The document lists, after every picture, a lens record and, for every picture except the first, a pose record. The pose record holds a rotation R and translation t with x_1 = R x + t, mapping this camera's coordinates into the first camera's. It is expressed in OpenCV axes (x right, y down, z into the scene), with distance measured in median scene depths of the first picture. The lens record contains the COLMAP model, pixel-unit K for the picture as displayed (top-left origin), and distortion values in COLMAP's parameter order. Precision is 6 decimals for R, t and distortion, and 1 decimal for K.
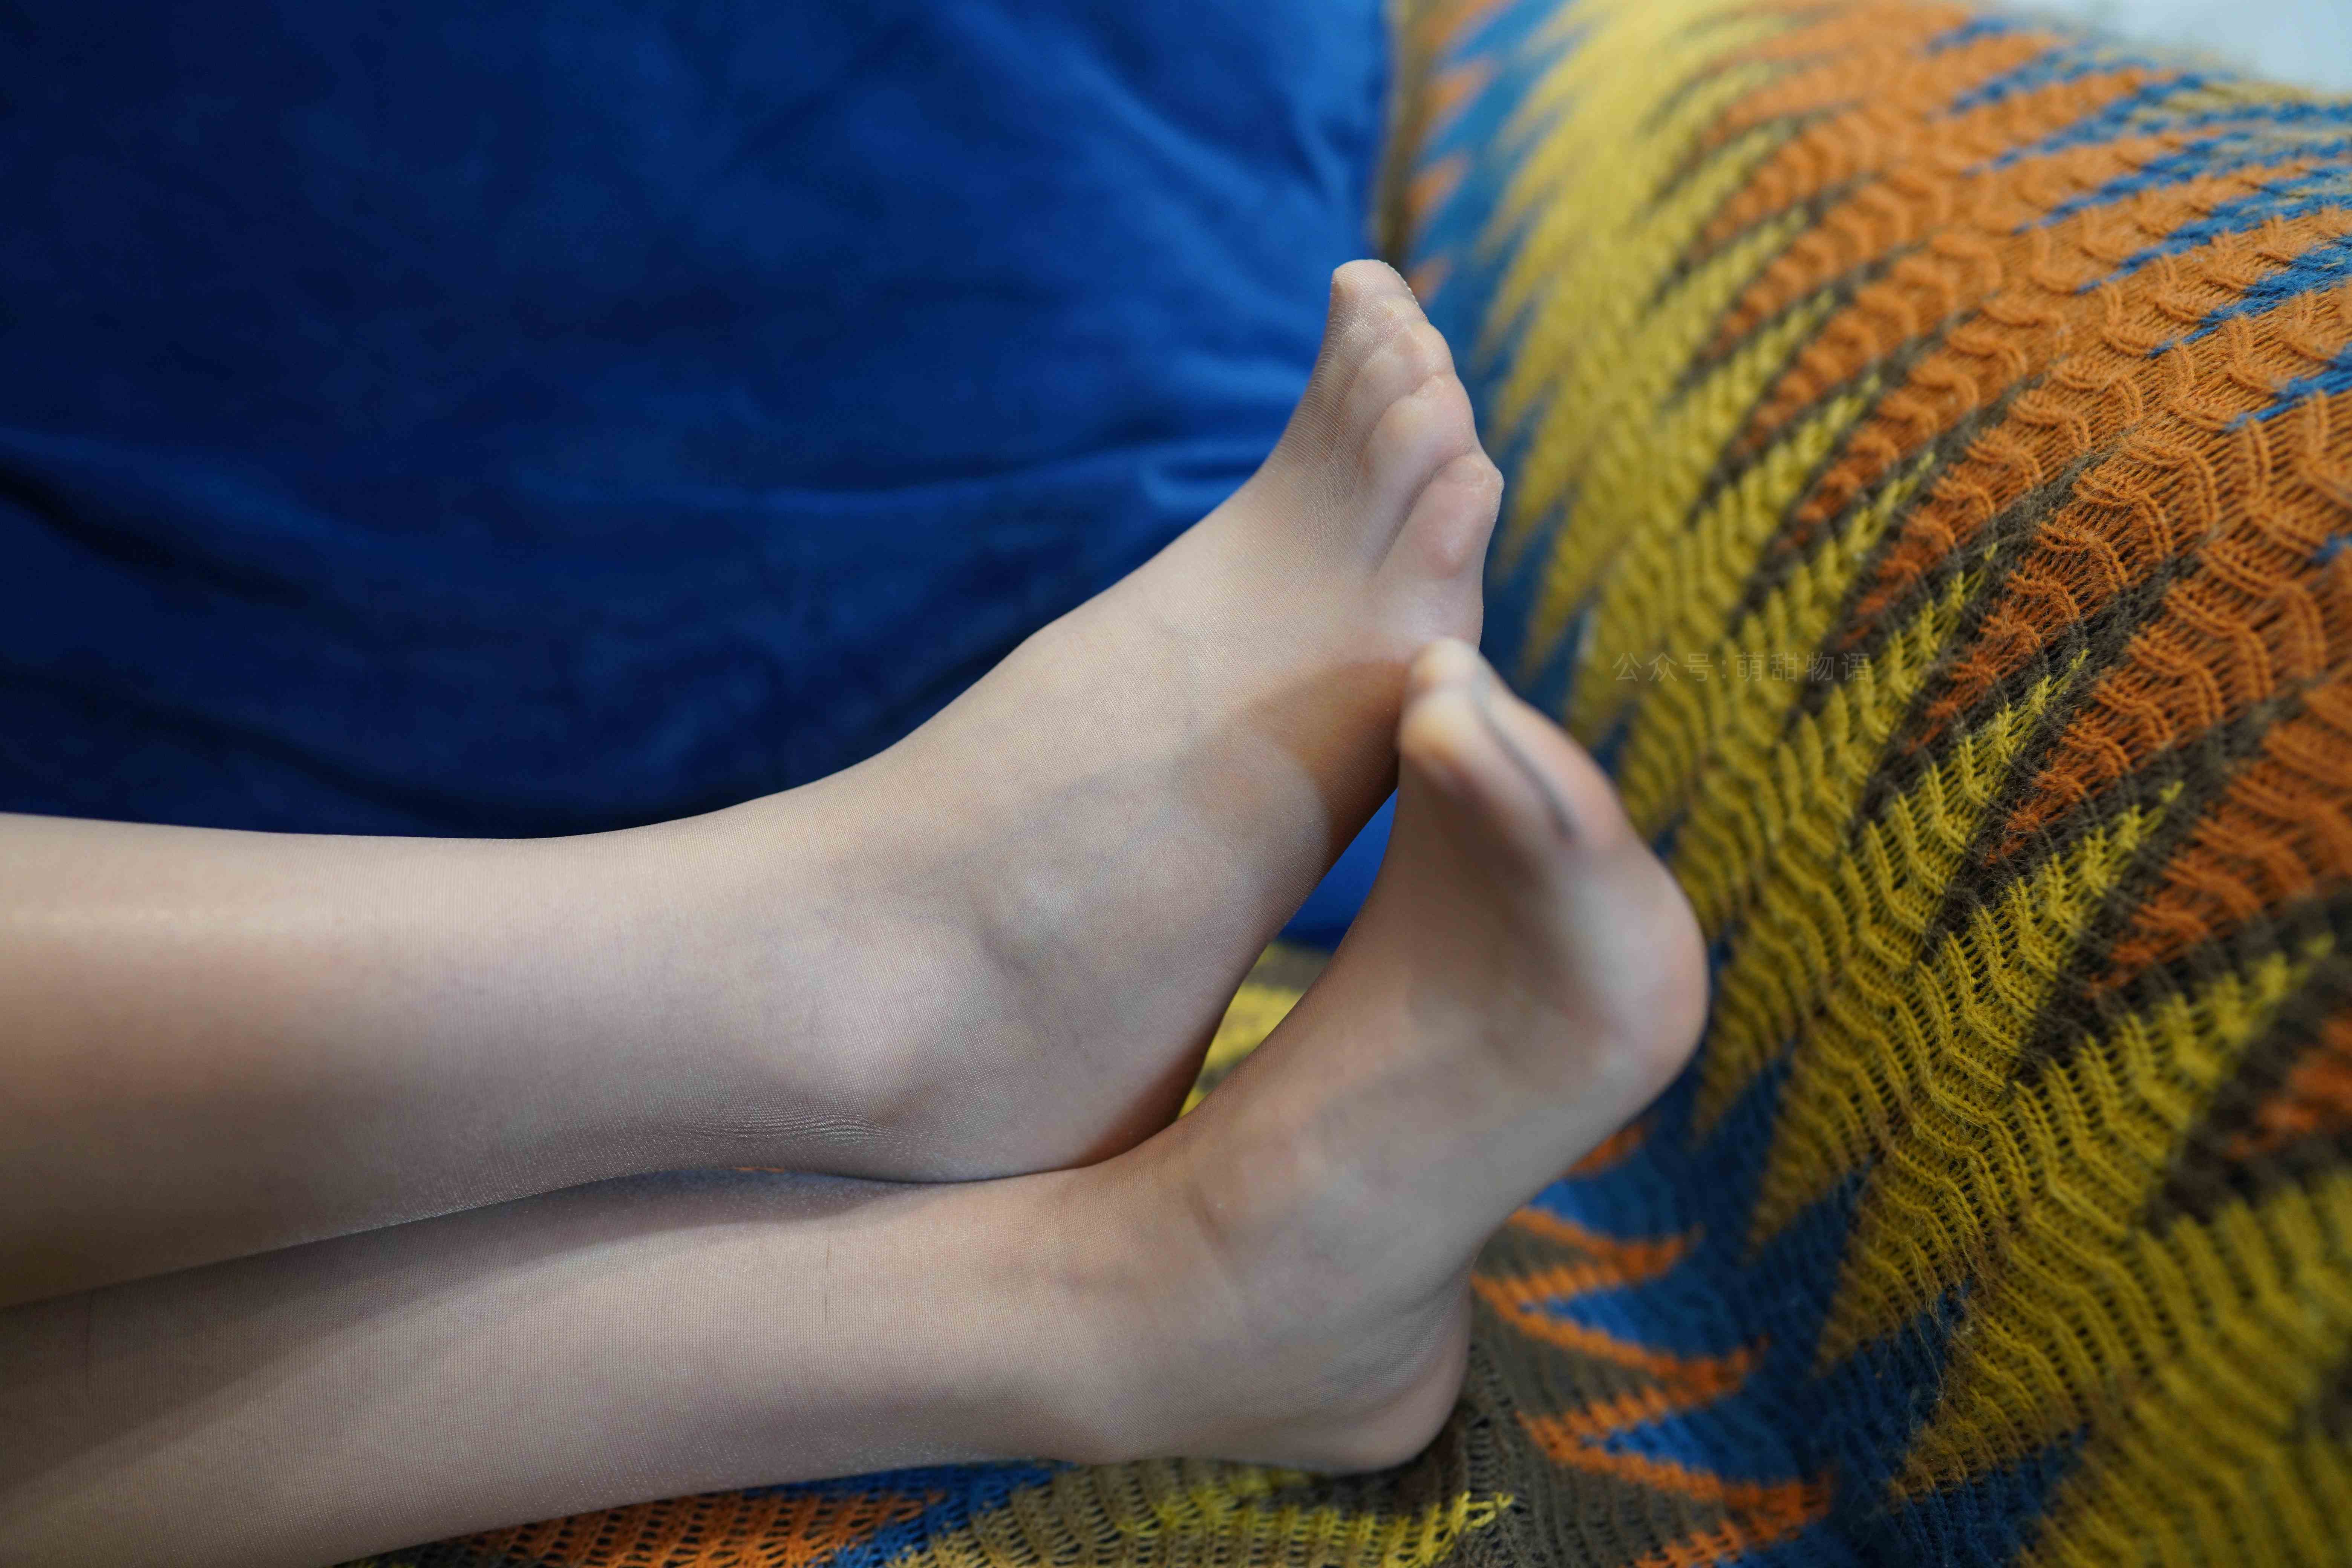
lens RADIAL K [[1544.3, 0, 1171.1], [0, 1544.3, 798.2], [0, 0, 1]] dist [-0.037742, 0.049530]
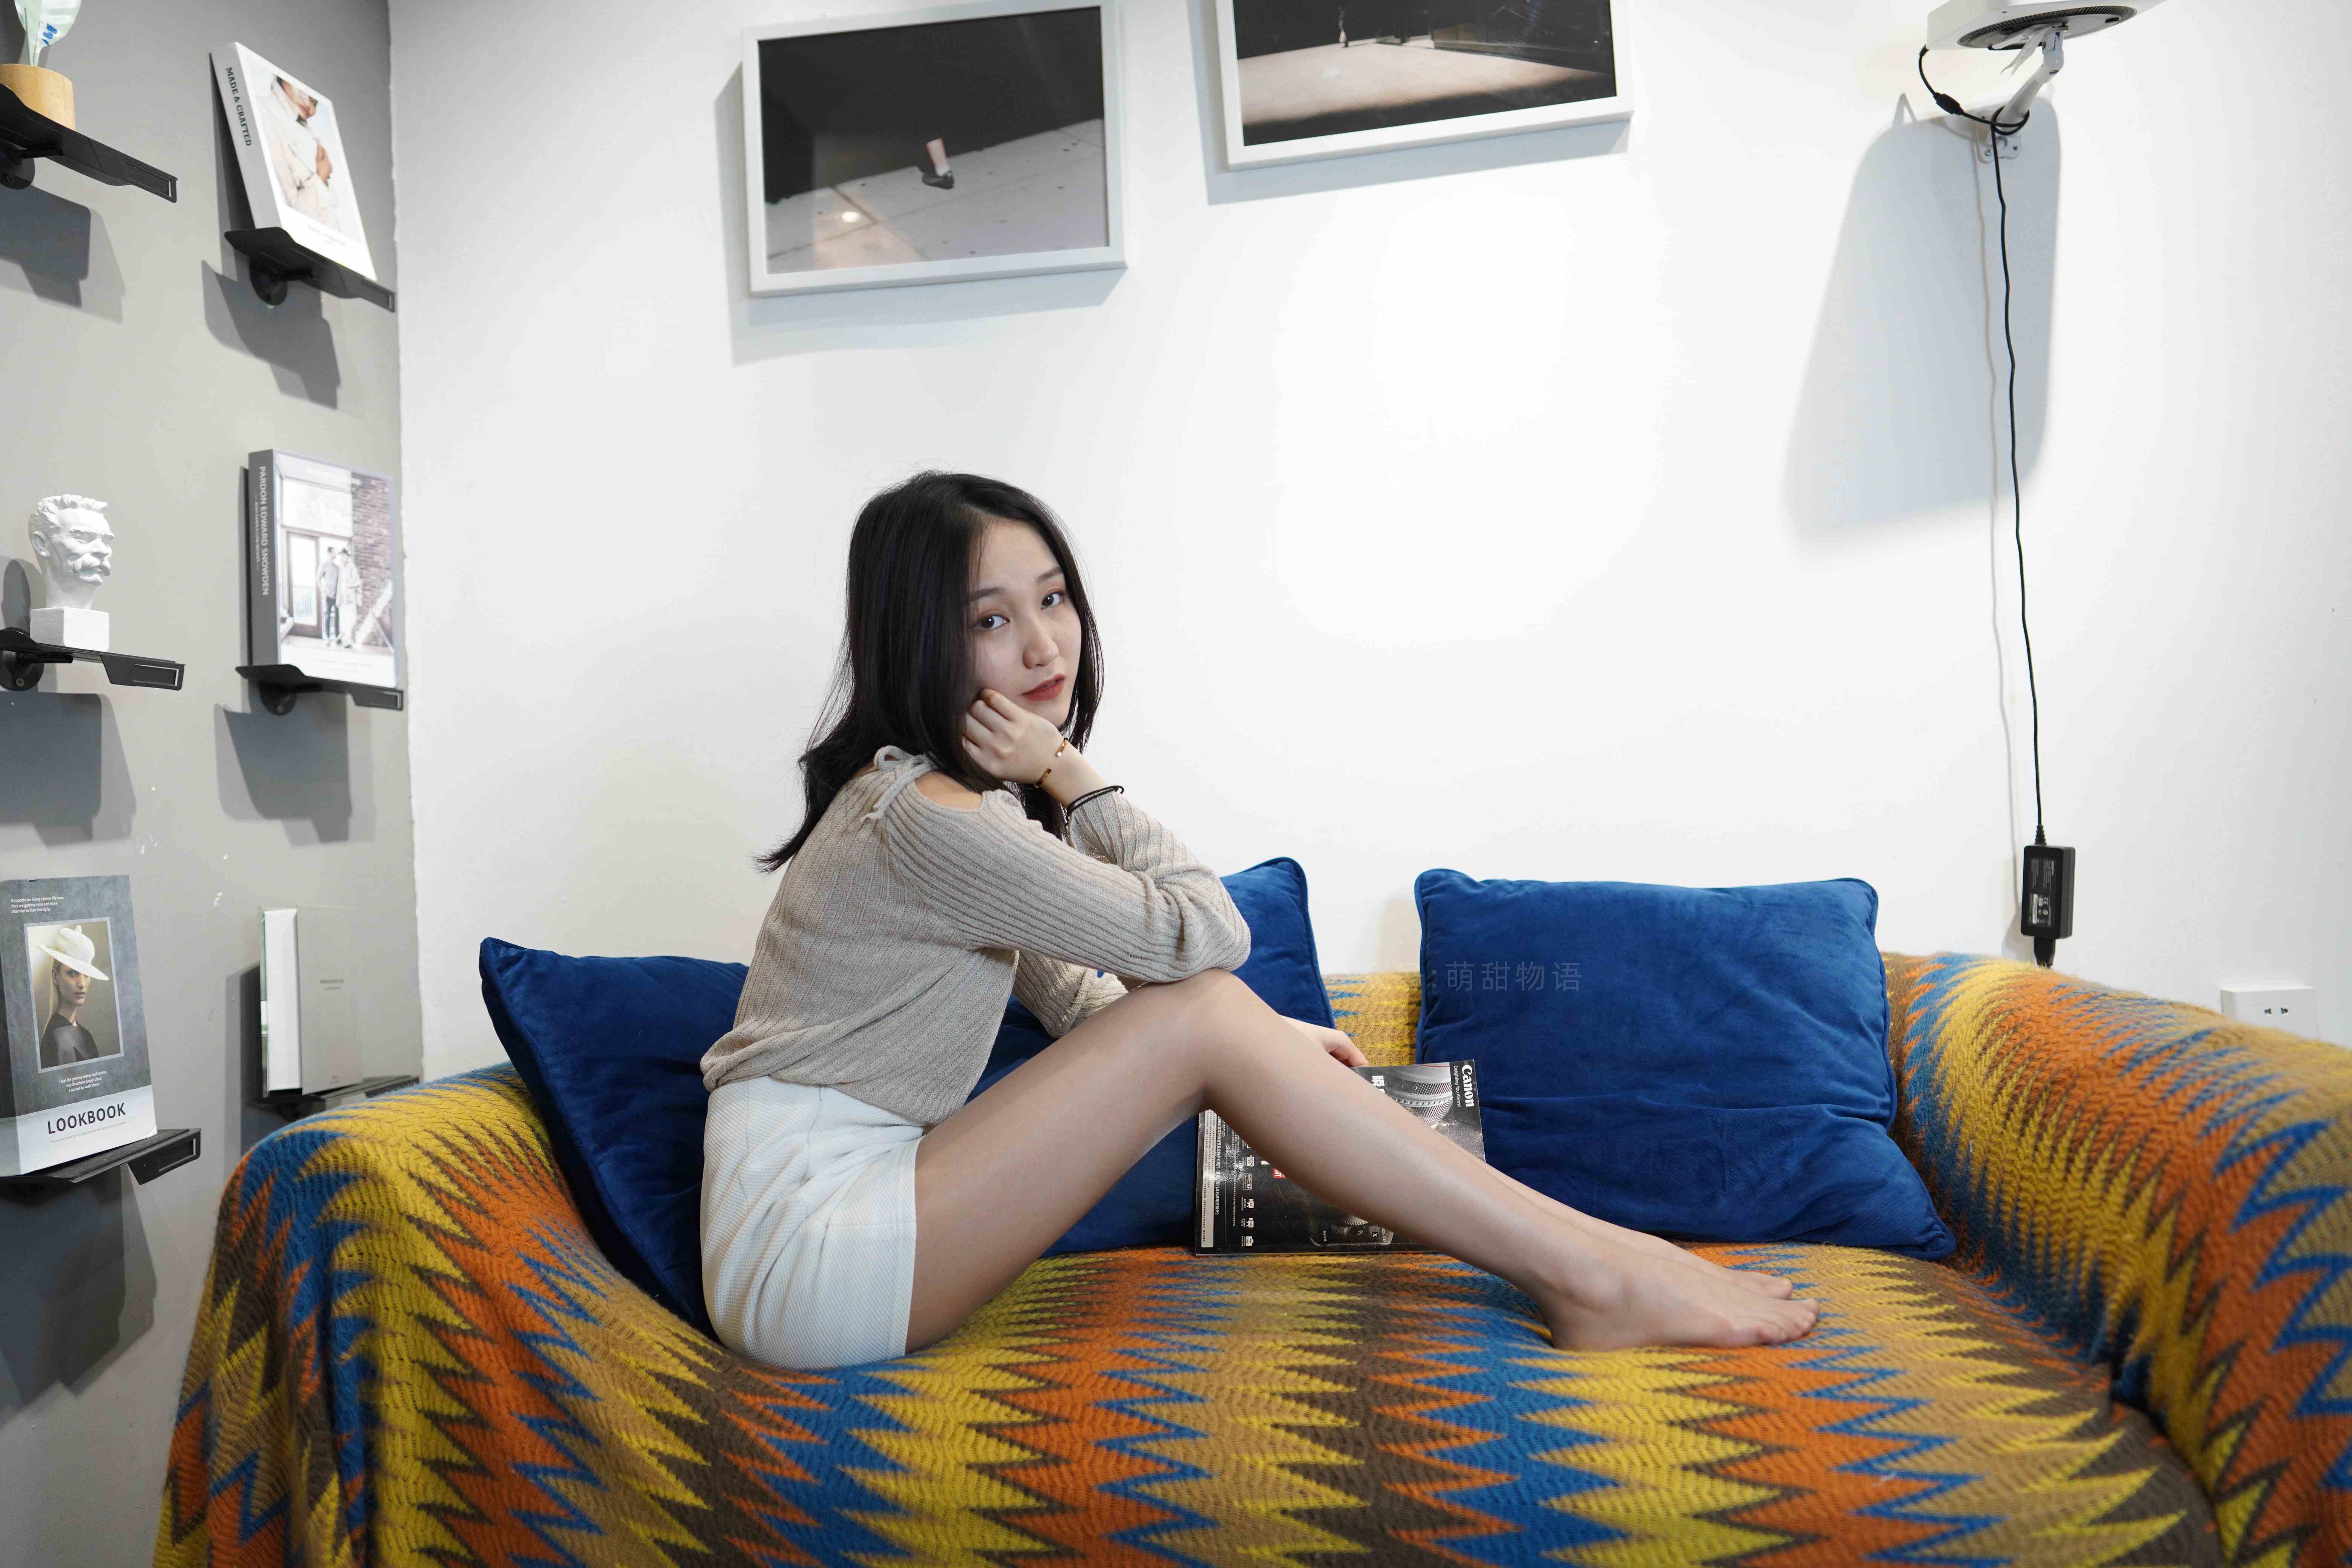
lens RADIAL K [[1544.3, 0, 1171.1], [0, 1544.3, 798.2], [0, 0, 1]] dist [-0.037742, 0.049530]
pose [[0.950153, -0.054839, -0.306924, -0.317177], [-0.142809, 0.798527, -0.584773, 1.472452], [0.277155, 0.599456, 0.750891, -2.425155]]
